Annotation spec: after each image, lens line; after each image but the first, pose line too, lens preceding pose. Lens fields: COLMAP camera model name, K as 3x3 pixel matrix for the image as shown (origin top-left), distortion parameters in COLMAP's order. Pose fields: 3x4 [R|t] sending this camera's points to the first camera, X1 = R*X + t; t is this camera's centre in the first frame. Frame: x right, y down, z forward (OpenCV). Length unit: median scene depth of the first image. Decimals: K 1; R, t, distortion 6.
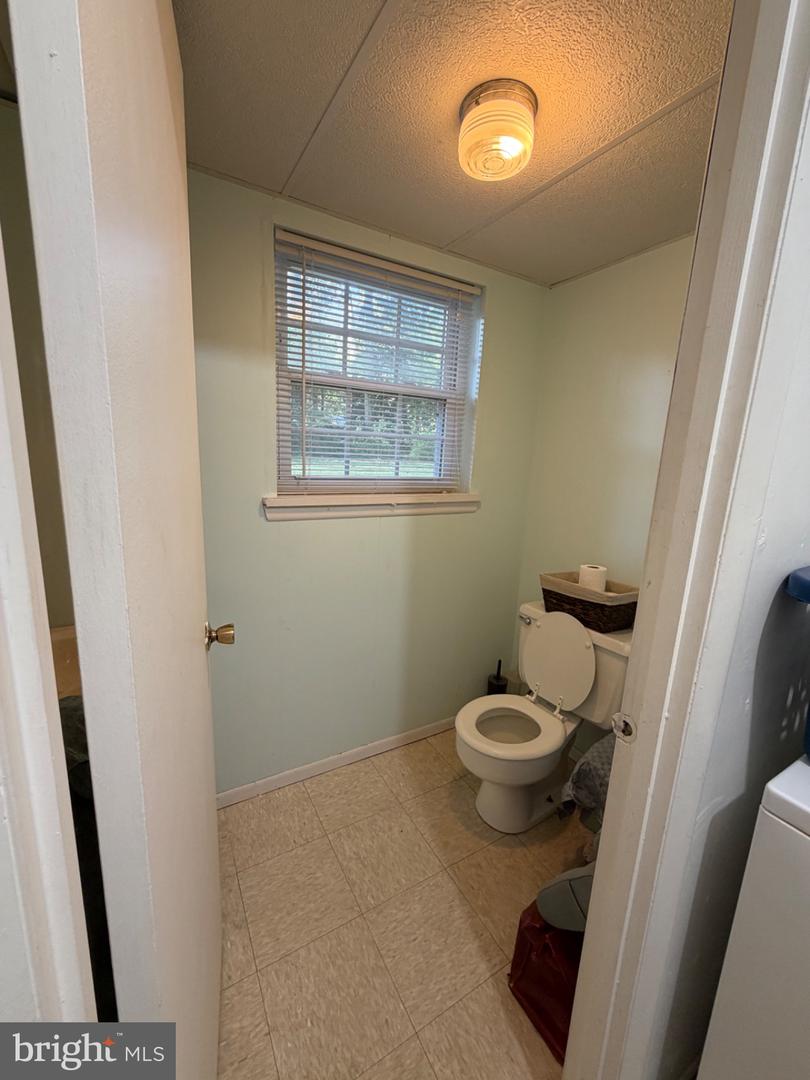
lens RADIAL K [[430.1, 0, 405.5], [0, 430.1, 536.2], [0, 0, 1]] dist [0.002152, 0.000200]
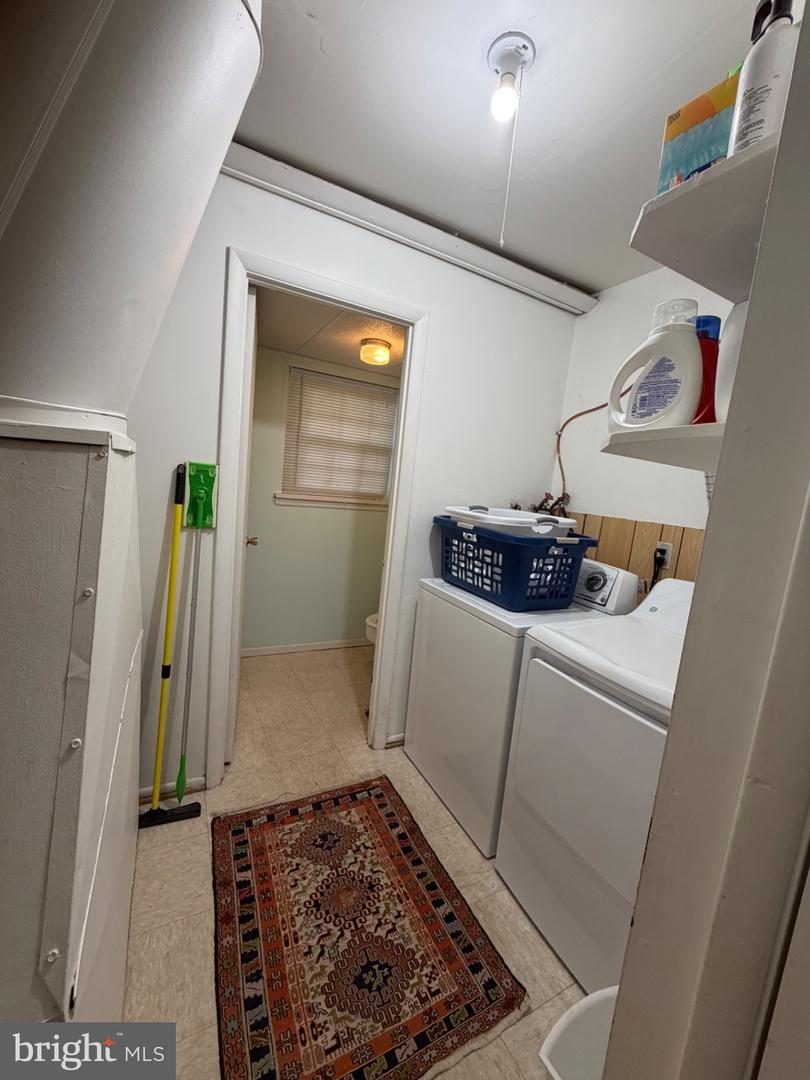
lens RADIAL K [[430.1, 0, 405.5], [0, 430.1, 536.2], [0, 0, 1]] dist [0.002152, 0.000200]
pose [[0.997277, 0.060828, -0.041686, 0.398328], [-0.063458, 0.995868, -0.064957, 0.213506], [0.037562, 0.067426, 0.997017, -1.035585]]
